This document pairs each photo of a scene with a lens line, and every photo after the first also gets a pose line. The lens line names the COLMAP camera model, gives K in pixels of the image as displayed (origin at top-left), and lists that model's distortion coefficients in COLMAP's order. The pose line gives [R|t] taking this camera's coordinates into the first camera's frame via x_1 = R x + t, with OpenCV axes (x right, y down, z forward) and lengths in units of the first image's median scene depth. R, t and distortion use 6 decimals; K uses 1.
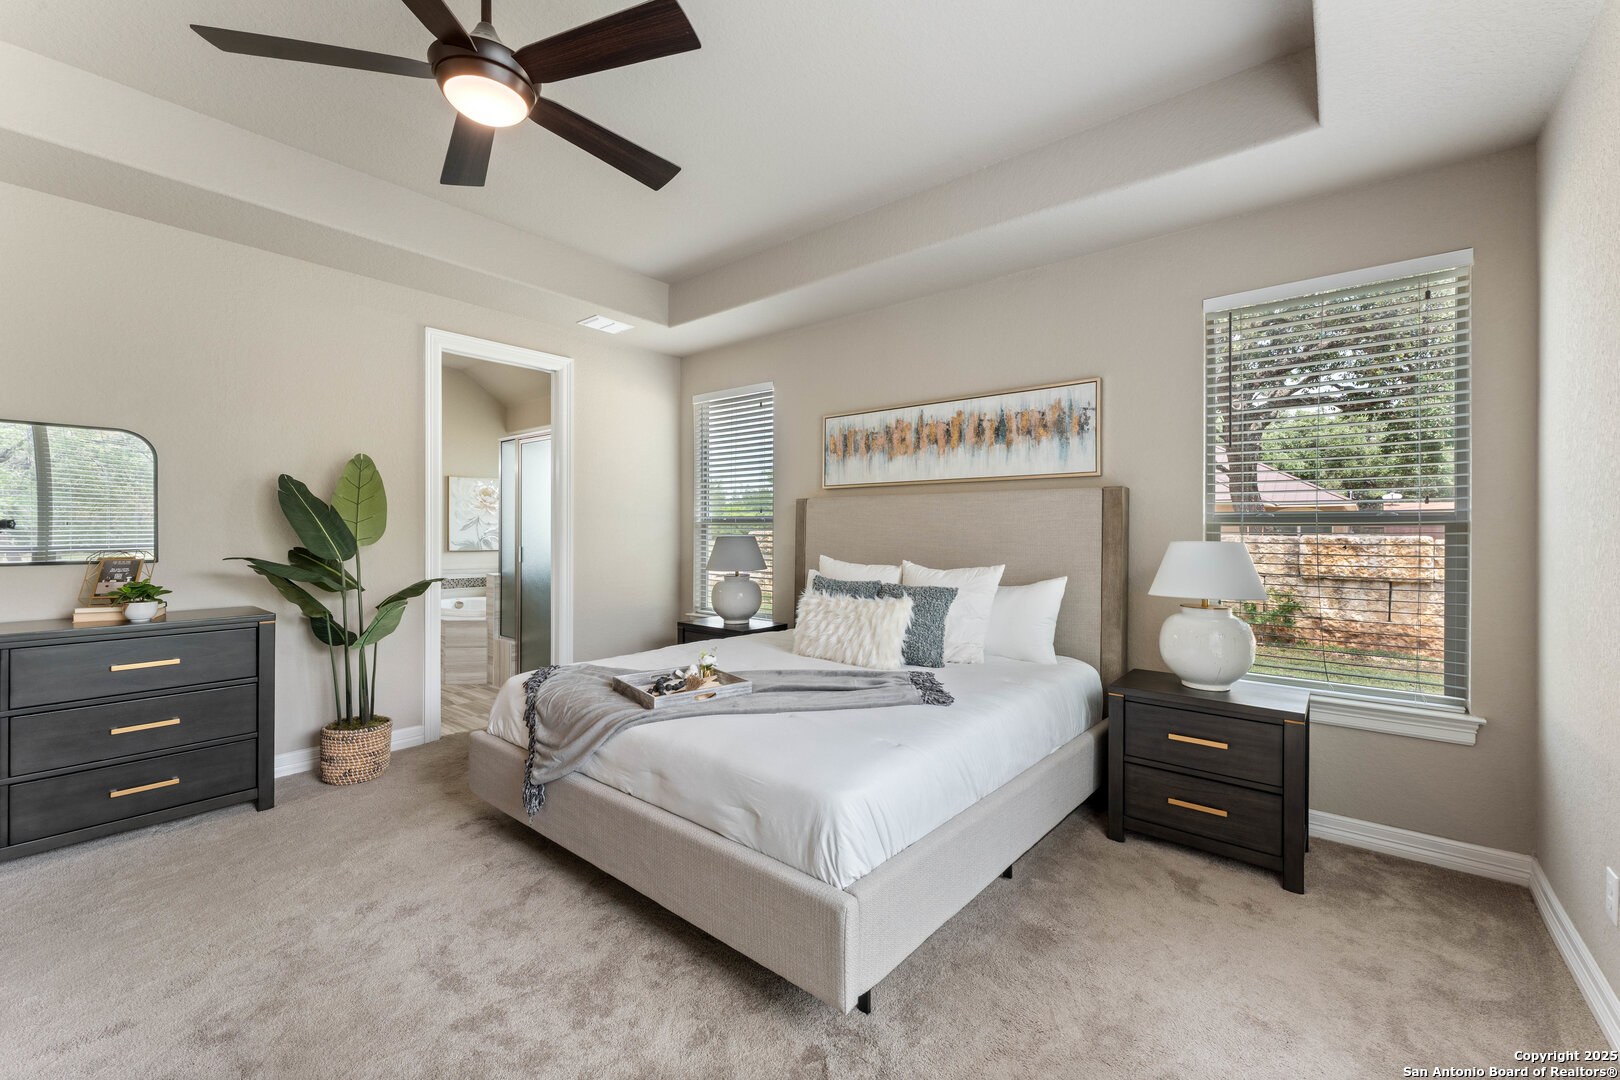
lens RADIAL K [[656.9, 0, 810.0], [0, 656.9, 540.0], [0, 0, 1]] dist [-0.001047, 0.000442]
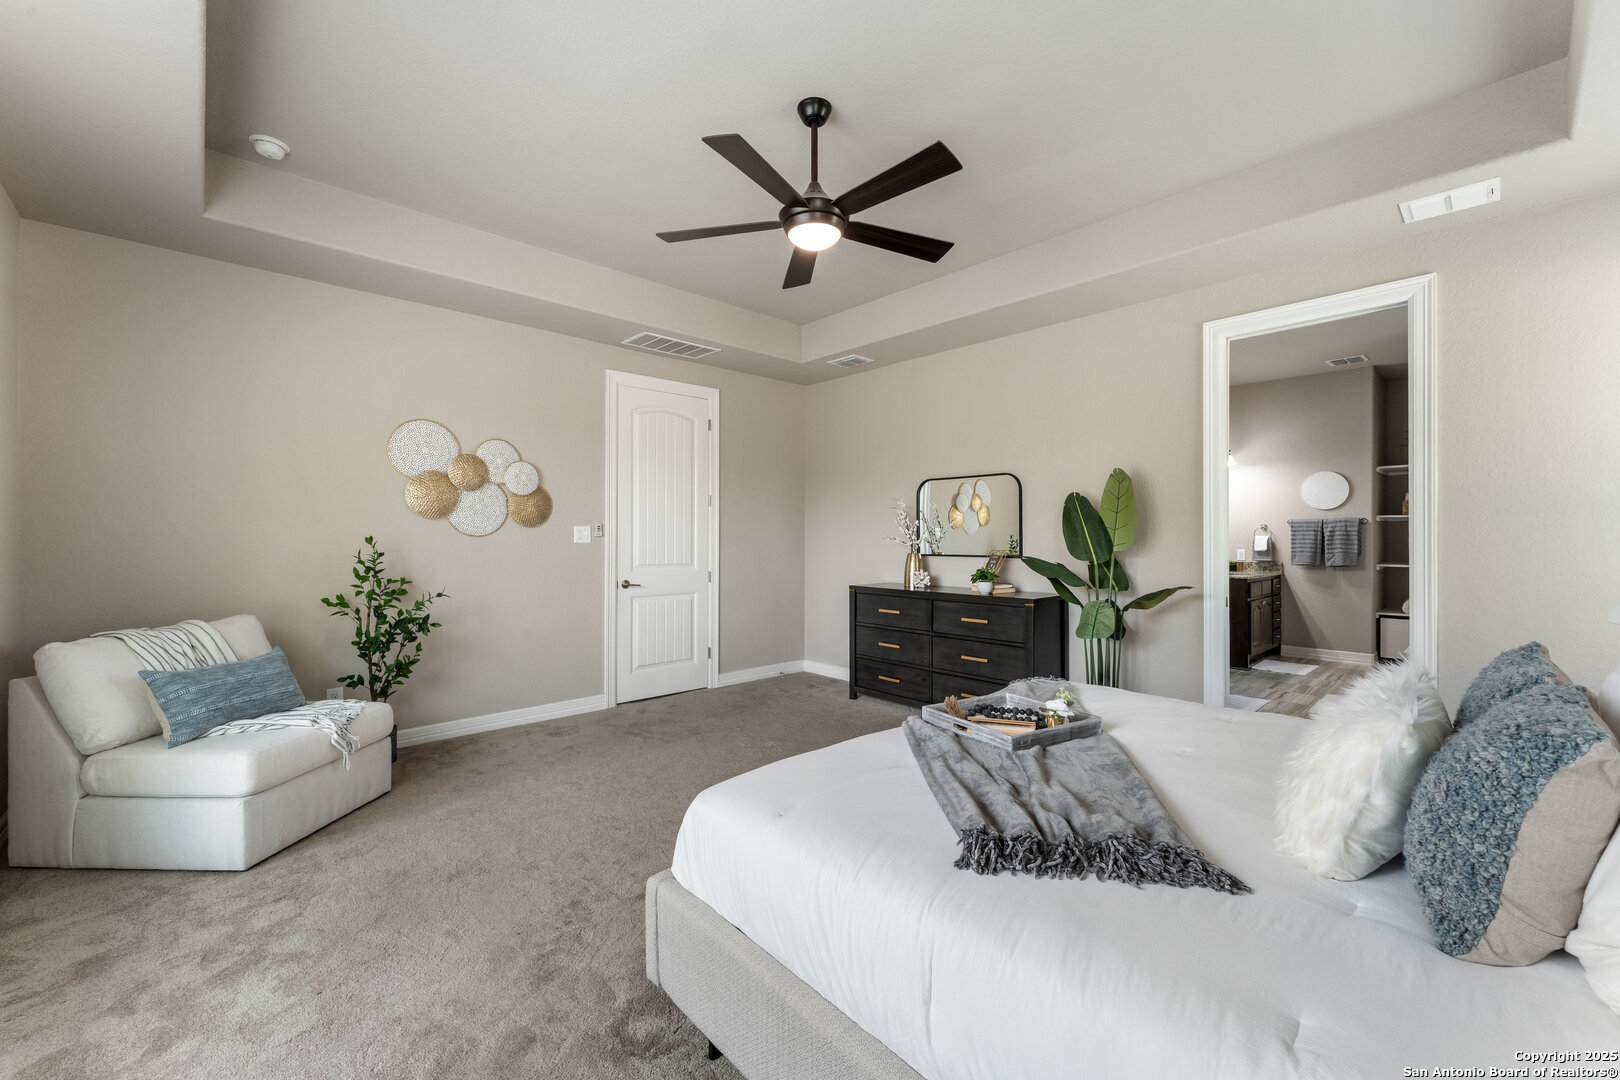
lens RADIAL K [[656.9, 0, 810.0], [0, 656.9, 540.0], [0, 0, 1]] dist [-0.001047, 0.000442]
pose [[-0.128358, -0.008023, -0.991695, 0.498544], [-0.012038, 0.999906, -0.006531, 0.006064], [0.991655, 0.011100, -0.128443, 0.628979]]
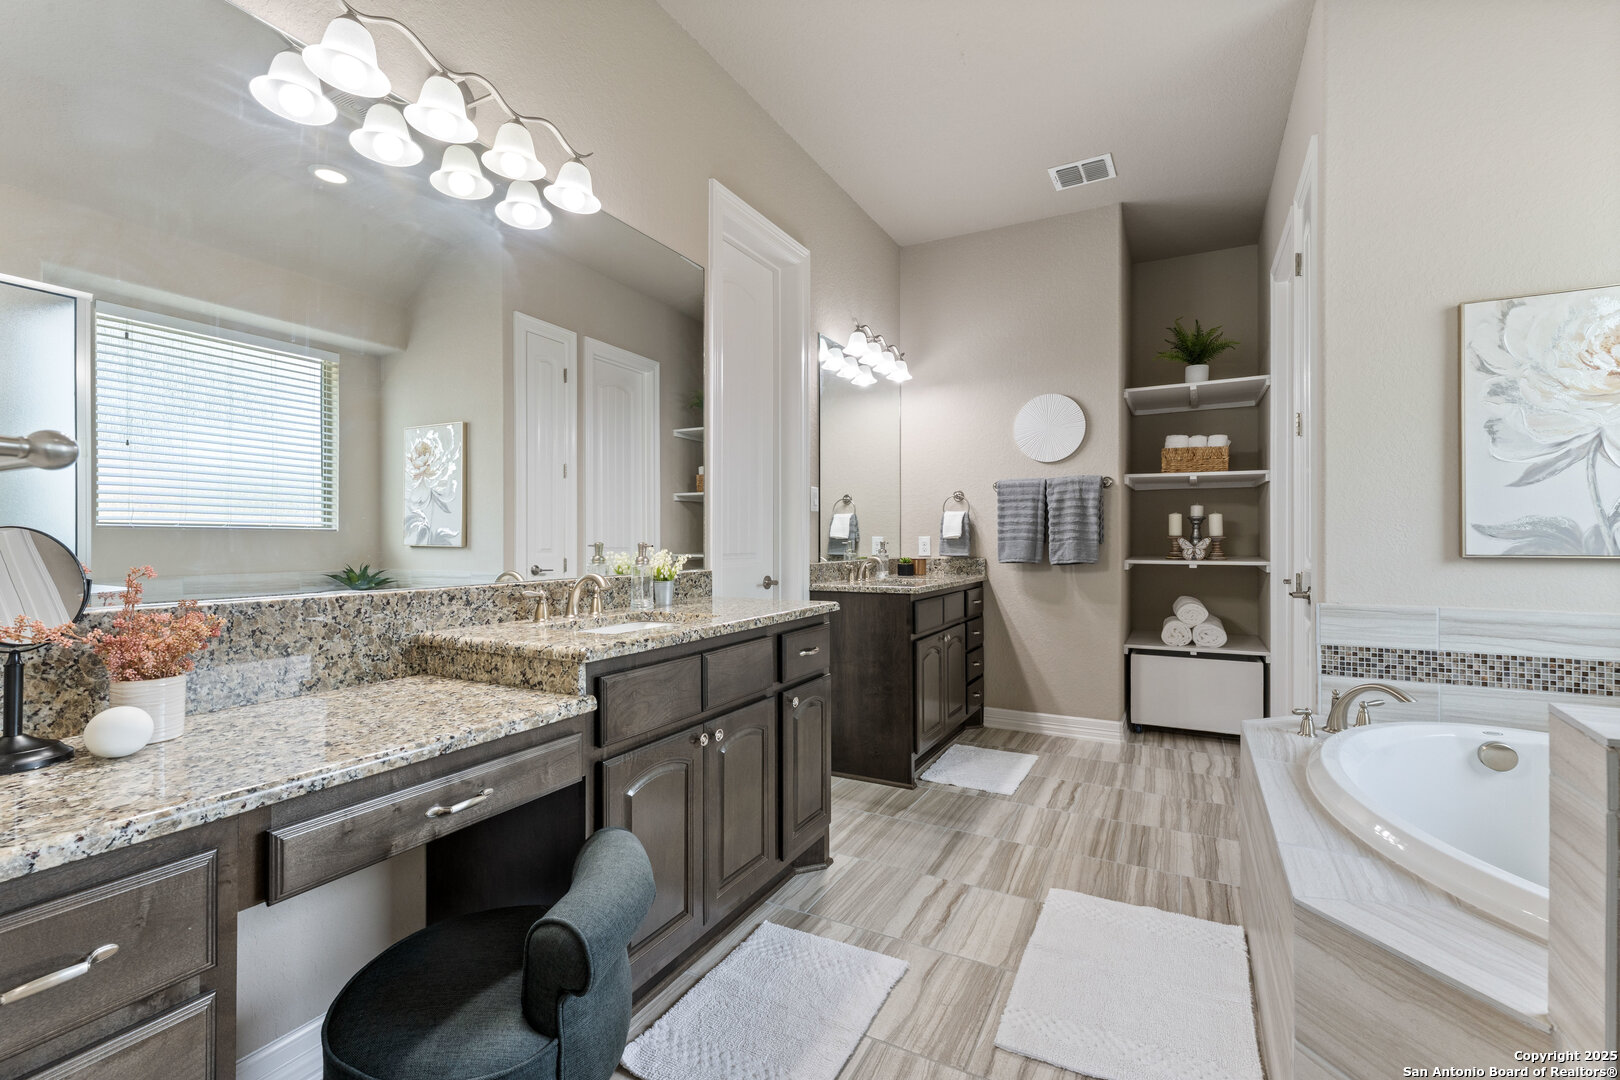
lens RADIAL K [[692.8, 0, 810.0], [0, 692.8, 540.0], [0, 0, 1]] dist [0.000915, -0.000048]
pose [[0.193328, -0.010570, -0.981077, -0.598695], [-0.006605, 0.999905, -0.012075, 0.029227], [0.981112, 0.008815, 0.193240, 1.295104]]
